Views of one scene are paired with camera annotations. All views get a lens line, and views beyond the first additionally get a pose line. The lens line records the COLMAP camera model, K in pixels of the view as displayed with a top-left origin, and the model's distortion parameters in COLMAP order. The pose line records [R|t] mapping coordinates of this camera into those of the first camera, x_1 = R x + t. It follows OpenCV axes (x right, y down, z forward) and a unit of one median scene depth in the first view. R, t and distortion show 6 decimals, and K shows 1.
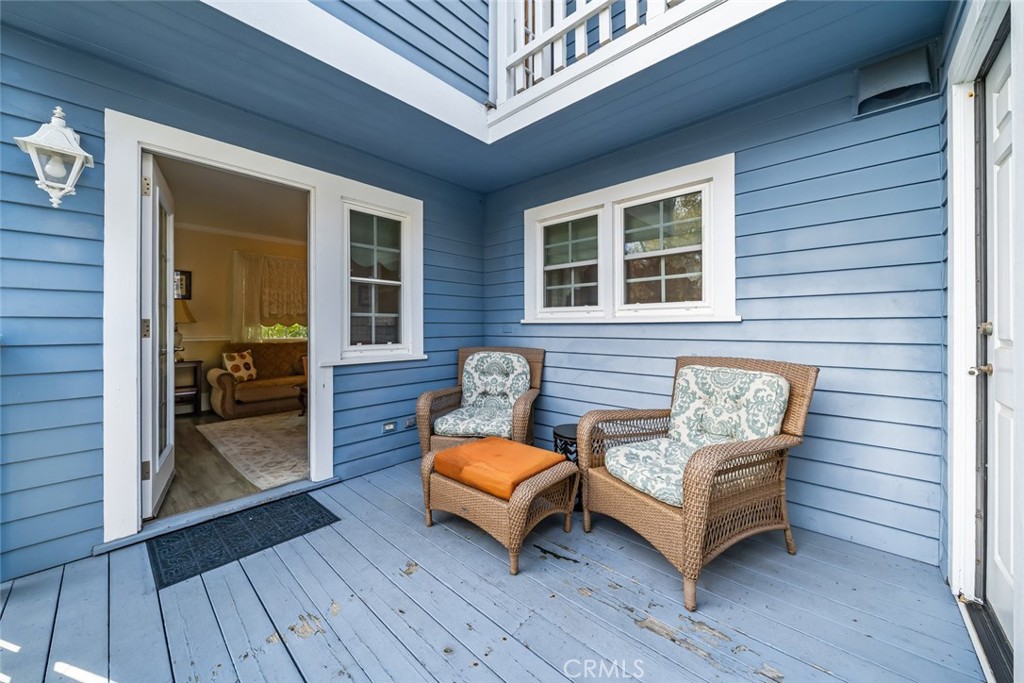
lens RADIAL K [[373.1, 0, 510.4], [0, 373.1, 332.3], [0, 0, 1]] dist [-0.002695, -0.000349]
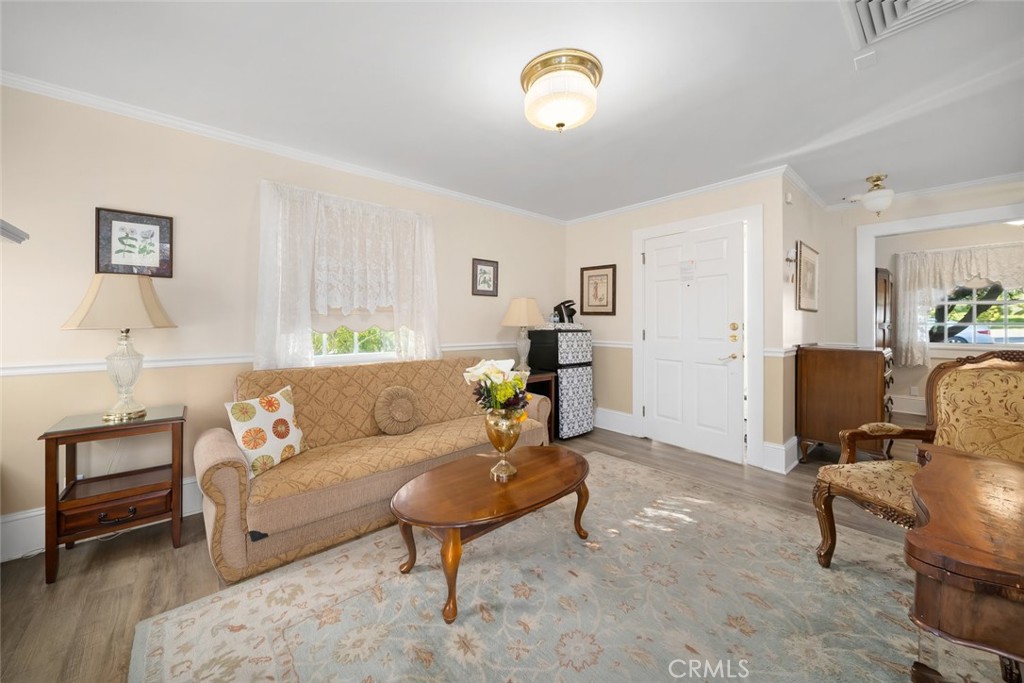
lens RADIAL K [[373.1, 0, 510.4], [0, 373.1, 332.3], [0, 0, 1]] dist [-0.002695, -0.000349]
pose [[0.993520, 0.005564, -0.113519, -0.384758], [-0.004351, 0.999931, 0.010929, -0.025977], [0.113572, -0.010364, 0.993476, 0.588211]]
